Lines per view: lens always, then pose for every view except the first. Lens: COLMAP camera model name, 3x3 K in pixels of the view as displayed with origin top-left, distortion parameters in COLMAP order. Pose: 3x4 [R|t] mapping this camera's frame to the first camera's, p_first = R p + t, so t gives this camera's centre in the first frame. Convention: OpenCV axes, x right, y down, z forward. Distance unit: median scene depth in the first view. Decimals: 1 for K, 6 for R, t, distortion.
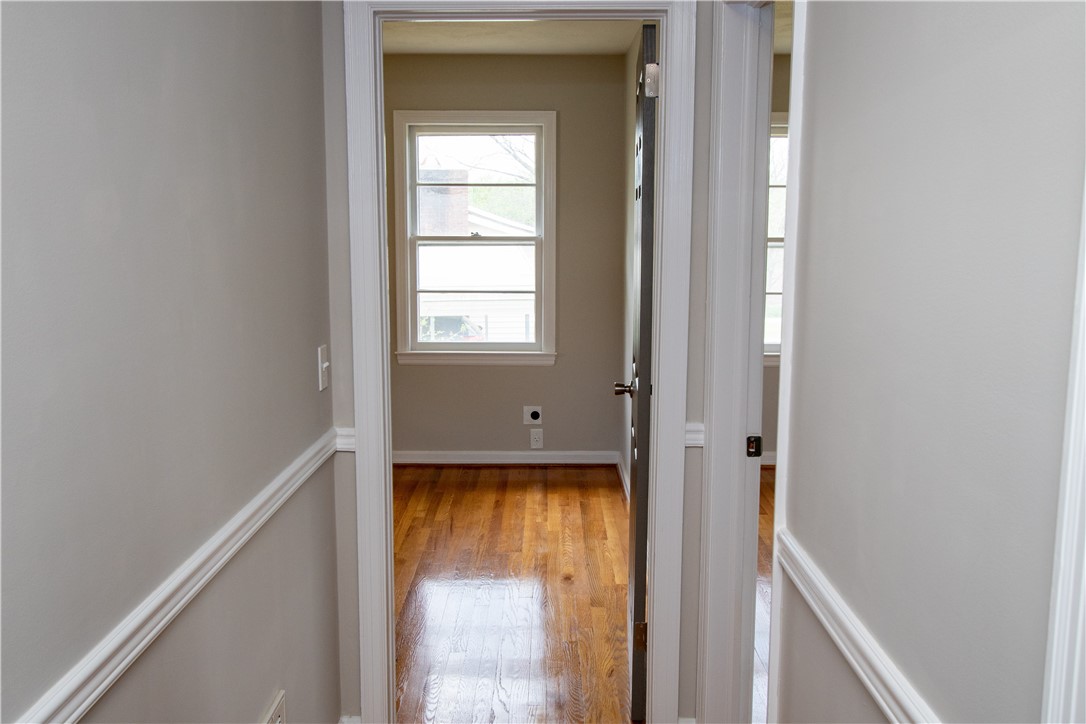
lens RADIAL K [[975.9, 0, 545.0], [0, 975.9, 362.2], [0, 0, 1]] dist [-0.019333, 0.043165]
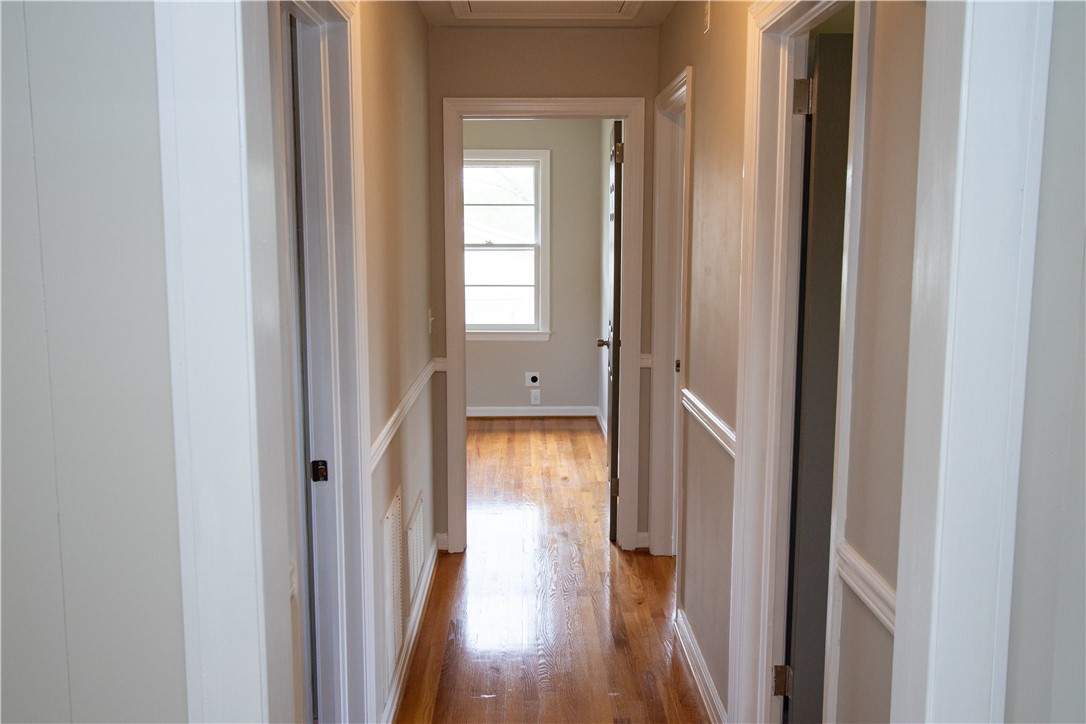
lens RADIAL K [[975.9, 0, 541.6], [0, 975.9, 363.3], [0, 0, 1]] dist [-0.019333, 0.043165]
pose [[0.999716, -0.005908, 0.023076, -0.035206], [0.006009, 0.999973, -0.004294, 0.044290], [-0.023050, 0.004431, 0.999724, -0.365708]]
